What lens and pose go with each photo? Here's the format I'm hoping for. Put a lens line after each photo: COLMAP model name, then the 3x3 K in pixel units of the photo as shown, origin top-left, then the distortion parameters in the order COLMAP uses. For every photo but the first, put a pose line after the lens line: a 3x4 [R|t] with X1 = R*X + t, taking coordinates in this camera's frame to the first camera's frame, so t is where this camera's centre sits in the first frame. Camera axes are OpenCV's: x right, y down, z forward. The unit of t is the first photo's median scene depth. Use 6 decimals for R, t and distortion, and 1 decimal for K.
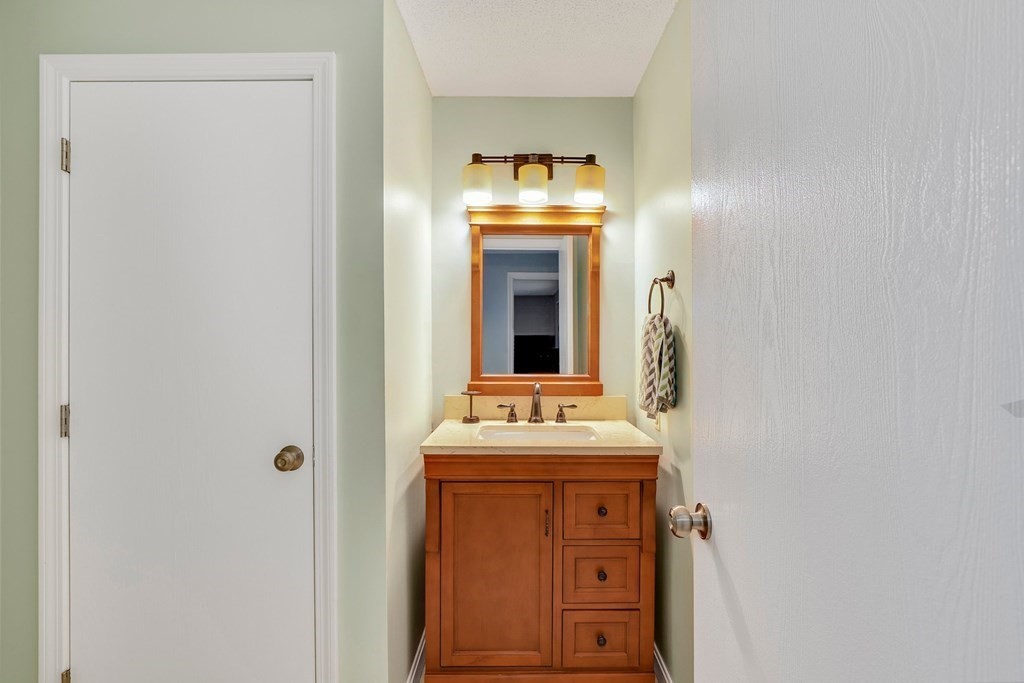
lens RADIAL K [[477.0, 0, 521.6], [0, 477.0, 347.3], [0, 0, 1]] dist [-0.022635, 0.000755]
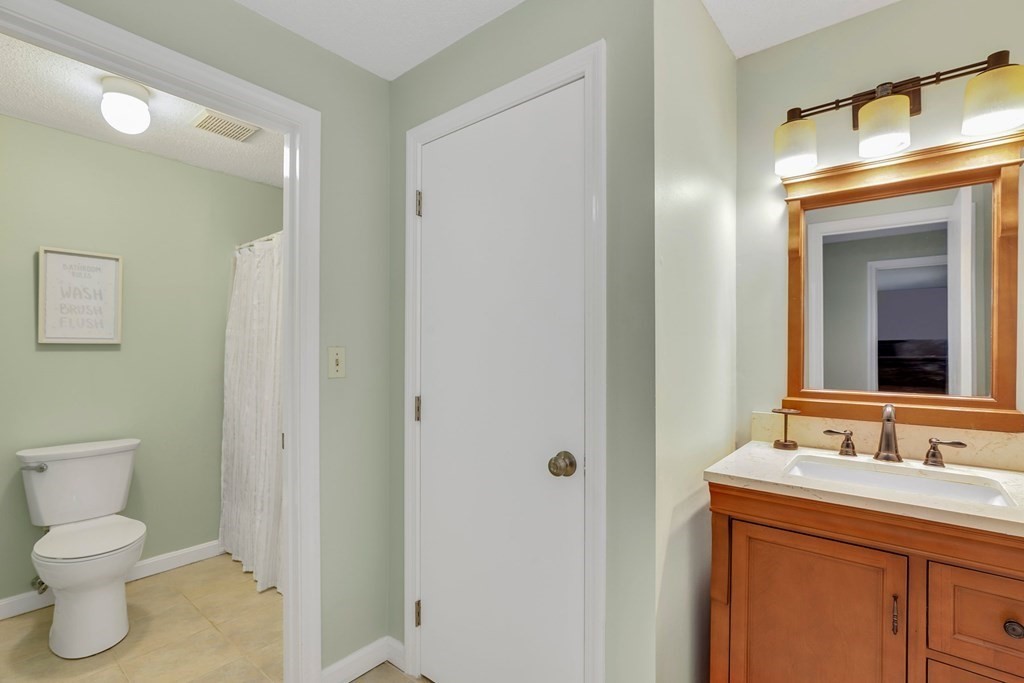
lens RADIAL K [[470.7, 0, 514.6], [0, 470.7, 352.8], [0, 0, 1]] dist [-0.026399, 0.009177]
pose [[0.775783, 0.005332, -0.630977, 0.035024], [-0.006732, 0.999977, 0.000172, 0.000680], [0.630964, 0.004114, 0.775801, 0.111139]]
